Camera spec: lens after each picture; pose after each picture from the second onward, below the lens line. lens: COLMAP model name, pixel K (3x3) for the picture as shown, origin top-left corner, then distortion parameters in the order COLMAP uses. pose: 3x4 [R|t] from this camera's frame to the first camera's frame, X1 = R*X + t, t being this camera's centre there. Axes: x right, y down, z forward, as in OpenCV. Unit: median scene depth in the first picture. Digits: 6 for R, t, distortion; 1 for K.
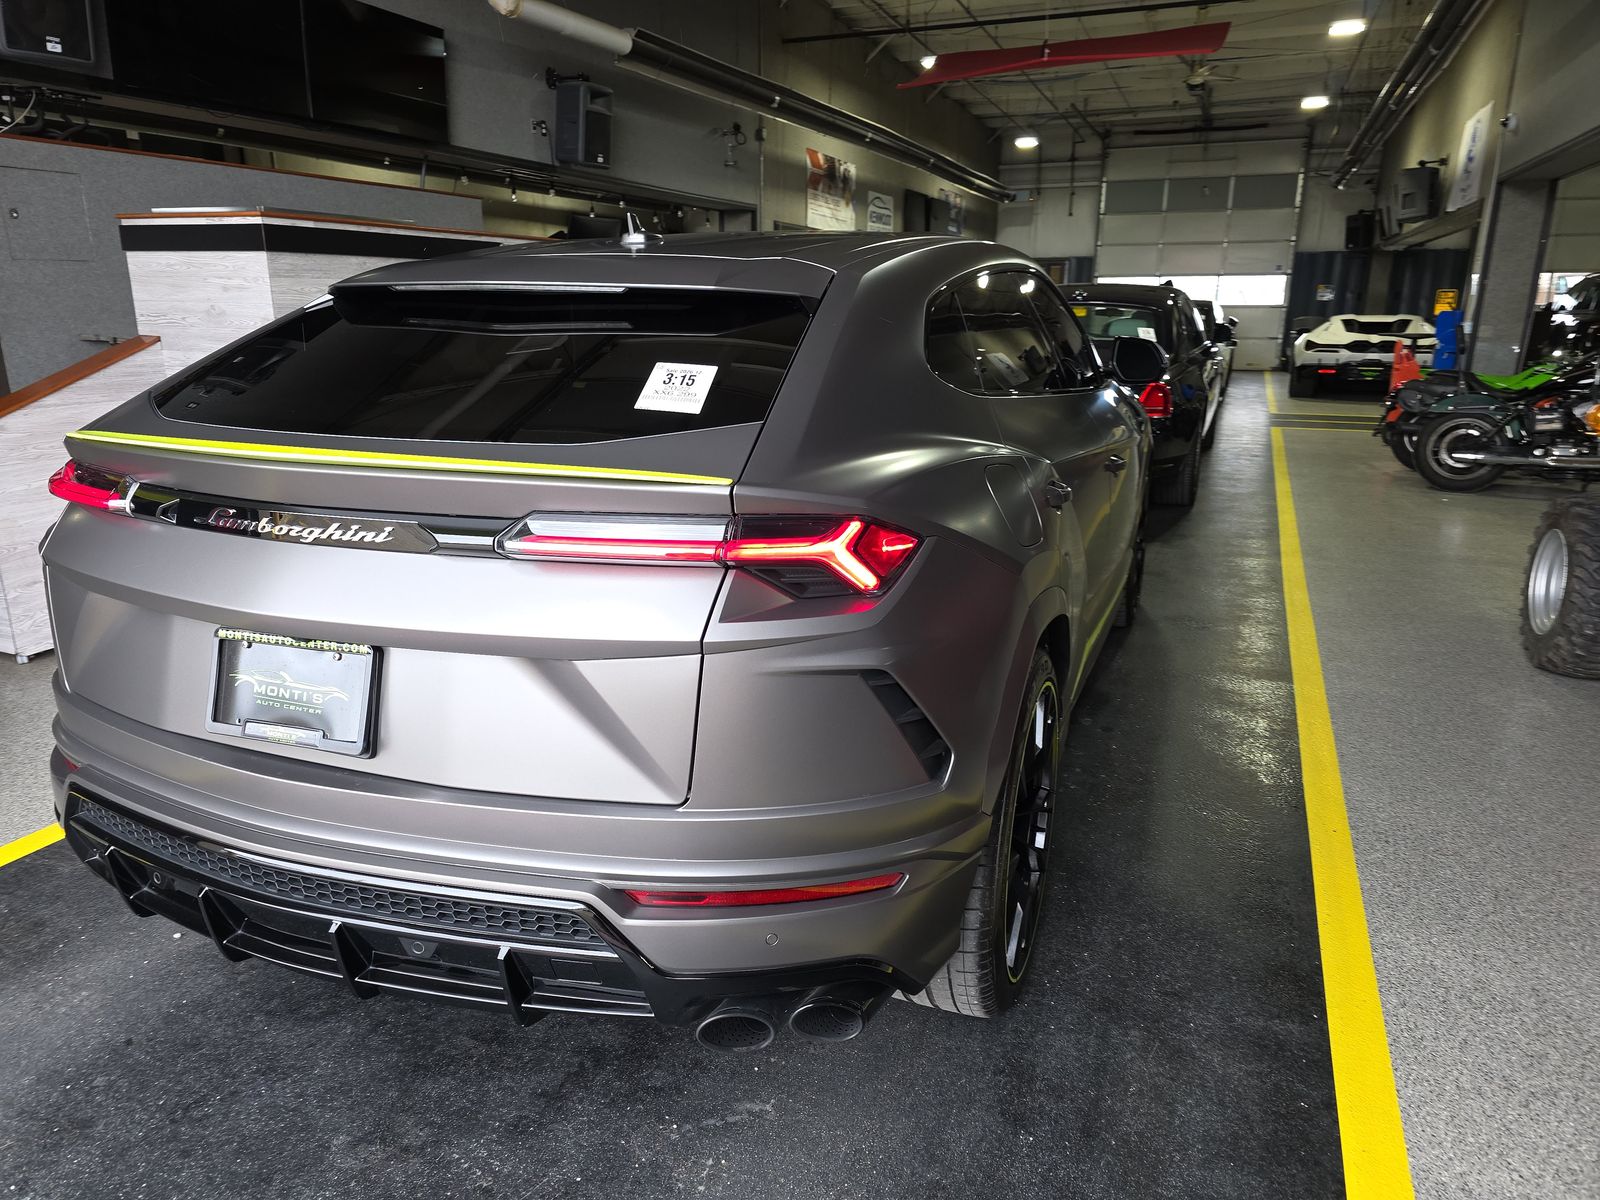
lens RADIAL K [[1085.4, 0, 786.2], [0, 1085.4, 616.3], [0, 0, 1]] dist [0.047469, -0.040243]
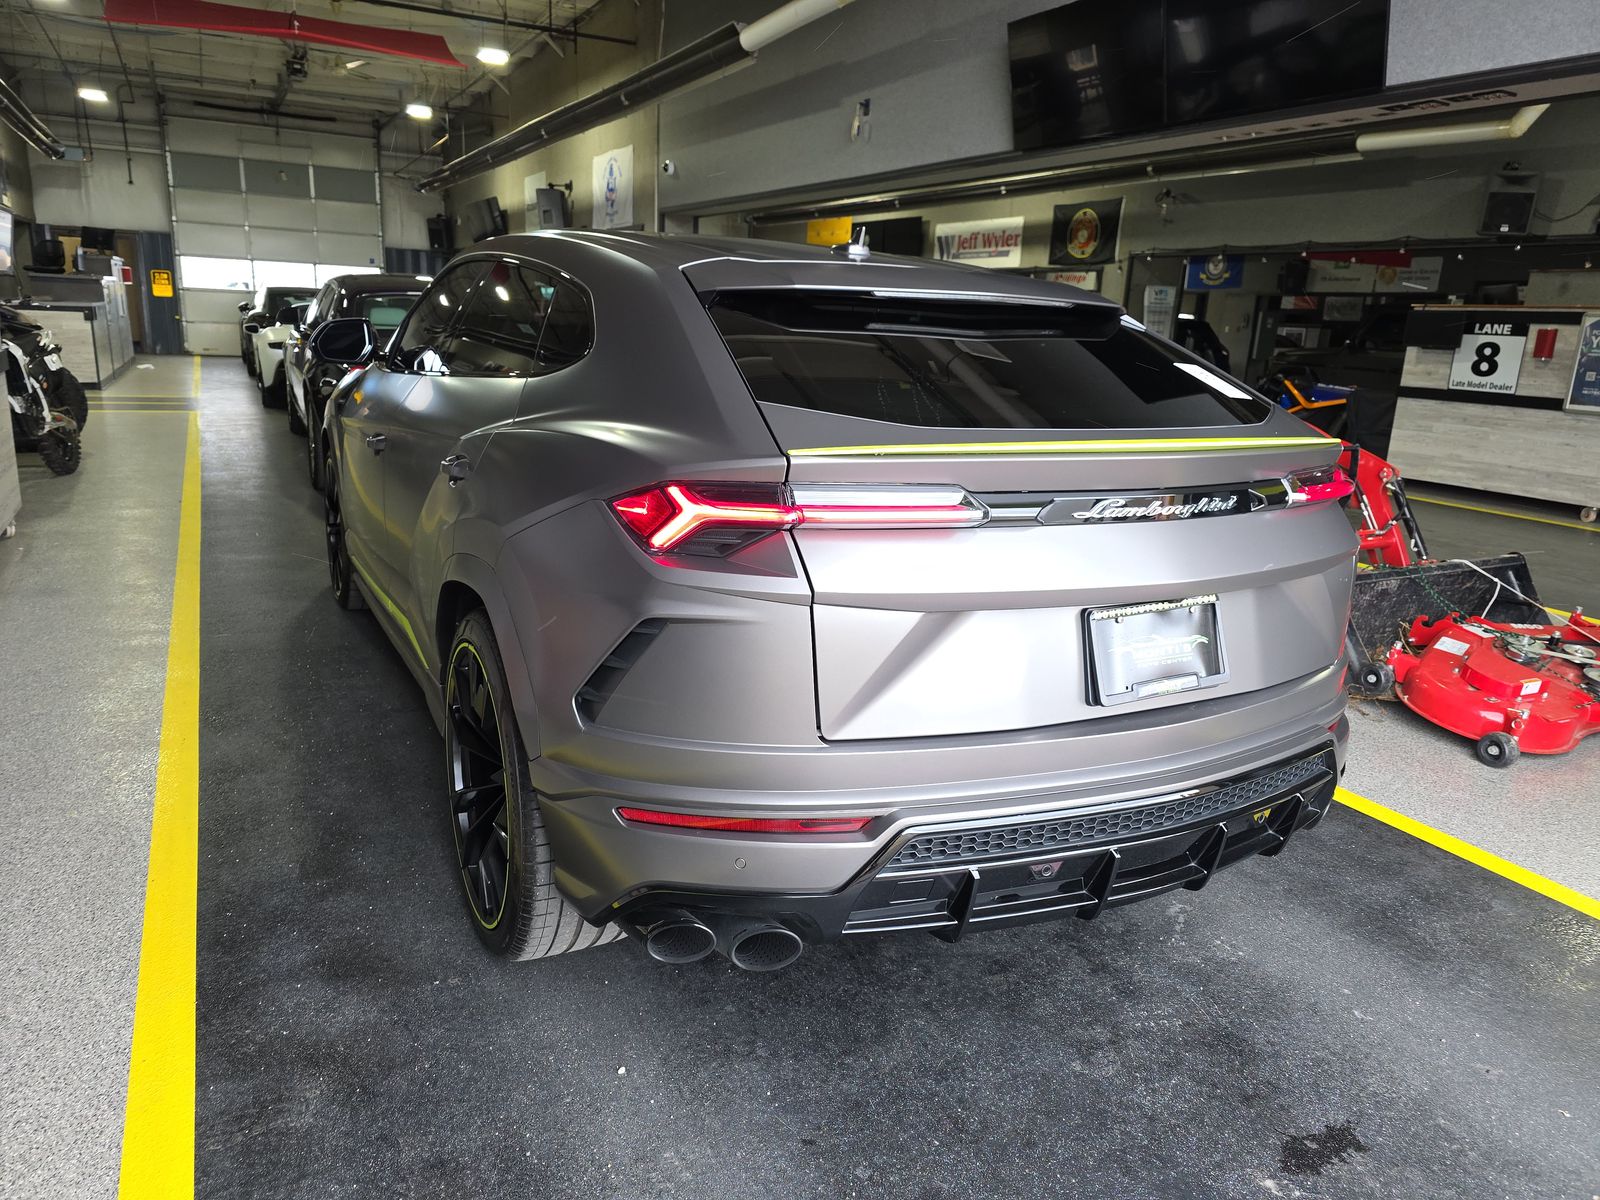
lens RADIAL K [[1085.4, 0, 798.0], [0, 1085.4, 599.9], [0, 0, 1]] dist [0.047469, -0.040243]
pose [[0.634111, -0.169249, 0.754492, -0.200118], [0.171876, 0.982192, 0.075874, -0.017578], [-0.753897, 0.081566, 0.651909, 0.067688]]
